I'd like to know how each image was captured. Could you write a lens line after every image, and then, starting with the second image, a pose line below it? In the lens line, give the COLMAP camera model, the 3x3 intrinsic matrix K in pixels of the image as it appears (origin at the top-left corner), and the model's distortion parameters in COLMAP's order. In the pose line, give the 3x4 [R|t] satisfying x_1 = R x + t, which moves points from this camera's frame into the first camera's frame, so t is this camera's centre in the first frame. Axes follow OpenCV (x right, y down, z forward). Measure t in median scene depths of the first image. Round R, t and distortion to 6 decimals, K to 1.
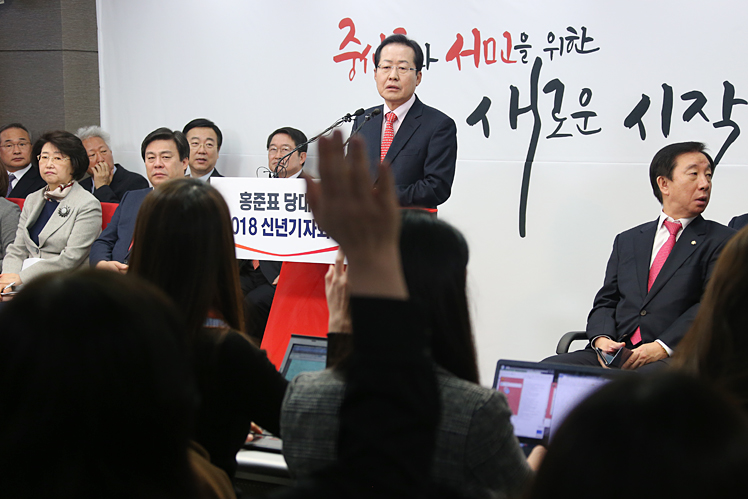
lens RADIAL K [[1672.3, 0, 375.1], [0, 1672.3, 255.0], [0, 0, 1]] dist [0.401860, 0.000000]
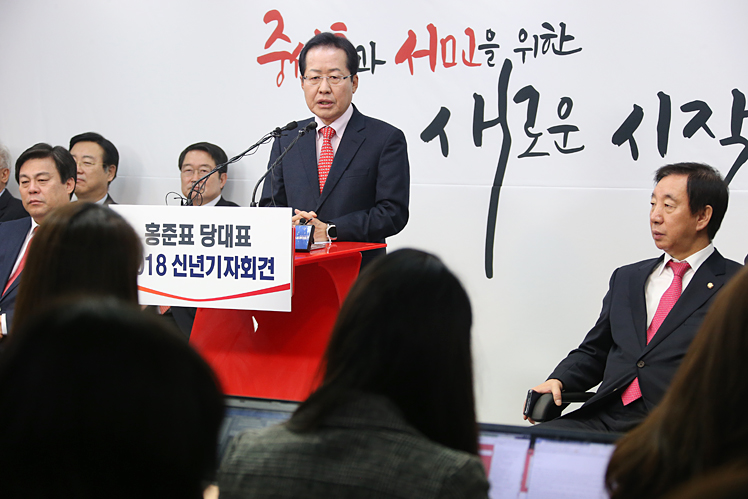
lens RADIAL K [[2105.4, 0, 360.4], [0, 2105.4, 256.9], [0, 0, 1]] dist [0.611722, 0.000000]
pose [[0.999611, -0.000645, 0.027872, -0.003818], [0.001247, 0.999767, -0.021556, 0.001116], [-0.027852, 0.021582, 0.999379, -0.028481]]
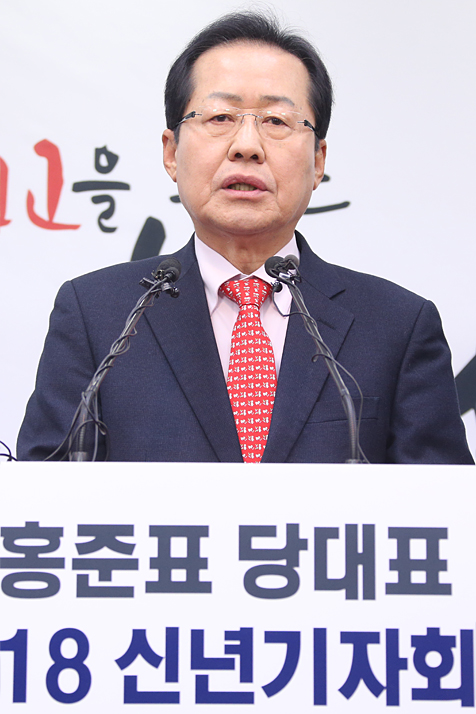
lens RADIAL K [[2794.2, 0, 232.2], [0, 2794.2, 359.2], [0, 0, 1]] dist [0.486254, 0.000000]
pose [[0.783207, 0.067467, 0.618090, -0.251426], [0.035584, 0.987602, -0.152891, 0.001590], [-0.620742, 0.141739, 0.771096, 0.550916]]
